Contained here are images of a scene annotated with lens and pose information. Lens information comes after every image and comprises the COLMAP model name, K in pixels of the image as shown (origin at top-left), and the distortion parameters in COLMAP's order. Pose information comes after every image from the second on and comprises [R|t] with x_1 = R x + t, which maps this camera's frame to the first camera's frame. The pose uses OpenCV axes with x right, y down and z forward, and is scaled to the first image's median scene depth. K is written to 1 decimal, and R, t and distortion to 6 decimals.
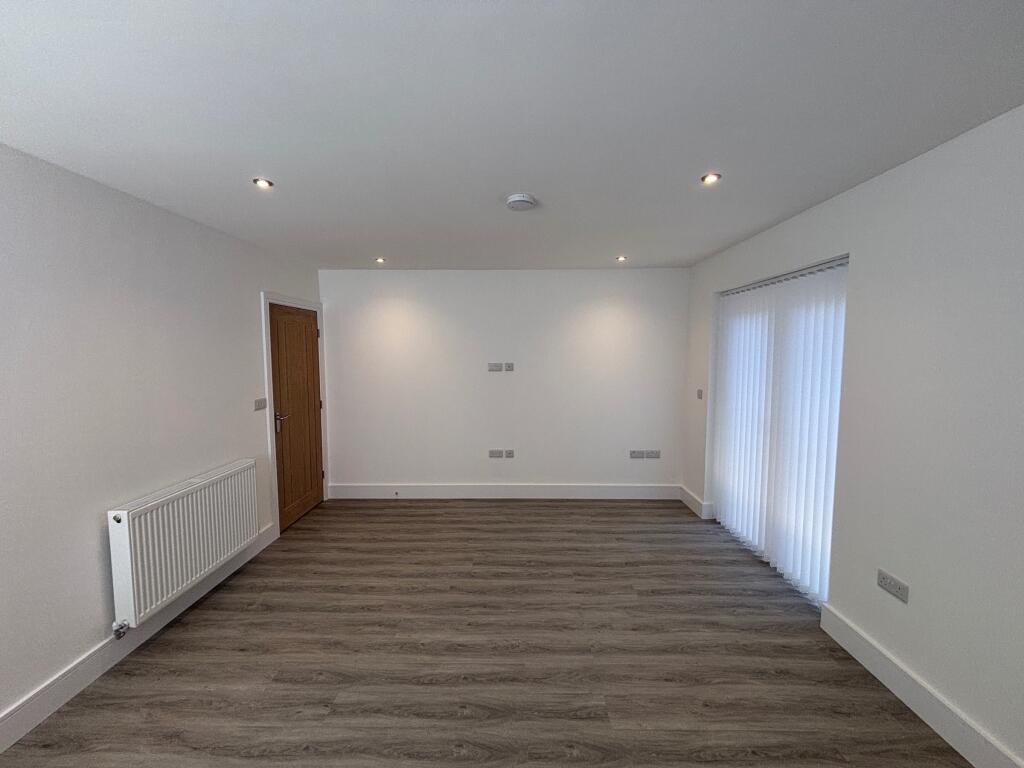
lens RADIAL K [[413.3, 0, 512.0], [0, 413.3, 384.0], [0, 0, 1]] dist [-0.001257, 0.000213]
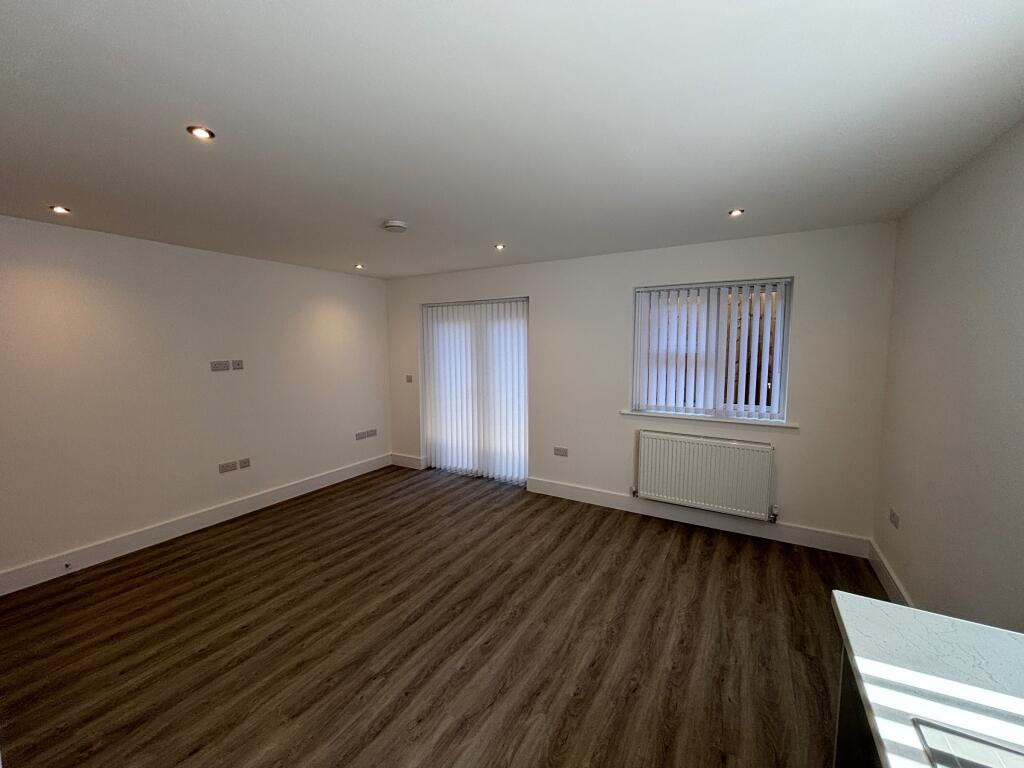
lens RADIAL K [[410.6, 0, 512.0], [0, 410.6, 384.0], [0, 0, 1]] dist [-0.009279, -0.000072]
pose [[0.487857, -0.084400, 0.868834, -0.694650], [0.075807, 0.995651, 0.054153, -0.005324], [-0.869626, 0.039444, 0.492133, 0.088544]]
